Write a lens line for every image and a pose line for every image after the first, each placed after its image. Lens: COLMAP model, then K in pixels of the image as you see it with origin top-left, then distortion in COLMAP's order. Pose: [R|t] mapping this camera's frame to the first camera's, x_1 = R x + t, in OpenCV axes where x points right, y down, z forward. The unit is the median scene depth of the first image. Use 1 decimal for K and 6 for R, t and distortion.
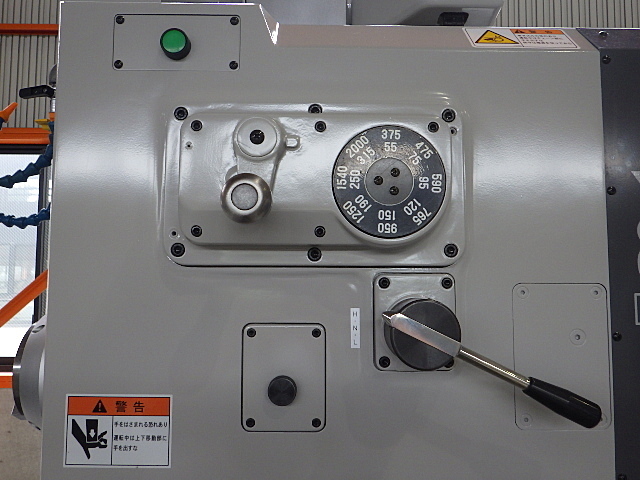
lens RADIAL K [[523.2, 0, 317.9], [0, 523.2, 242.9], [0, 0, 1]] dist [-0.005126, -0.000743]
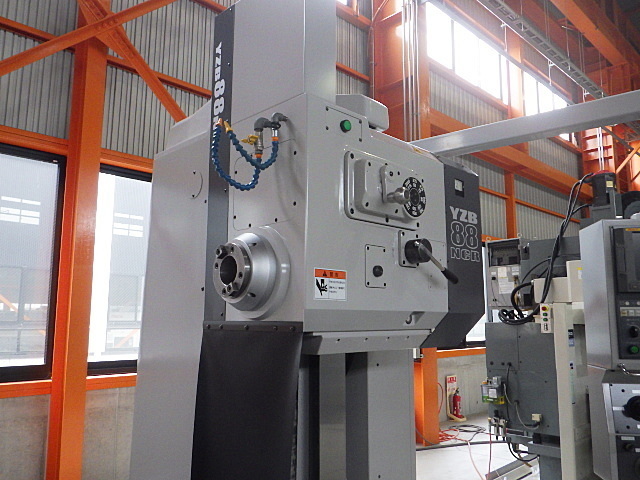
lens RADIAL K [[523.2, 0, 317.9], [0, 523.2, 242.9], [0, 0, 1]] dist [-0.005126, -0.000743]
pose [[0.722406, 0.095757, 0.684806, -2.043404], [-0.051553, 0.995067, -0.084758, 0.376401], [-0.689544, 0.025926, 0.723779, -0.656514]]
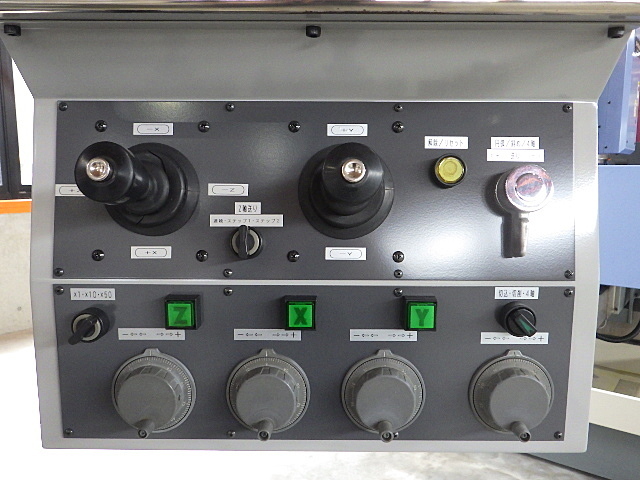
lens RADIAL K [[523.2, 0, 317.9], [0, 523.2, 242.9], [0, 0, 1]] dist [-0.005126, -0.000743]
pose [[0.625647, -0.114958, 0.771590, 0.835500], [-0.055950, 0.979923, 0.191364, 0.864878], [-0.778098, -0.162896, 0.606654, -0.455211]]
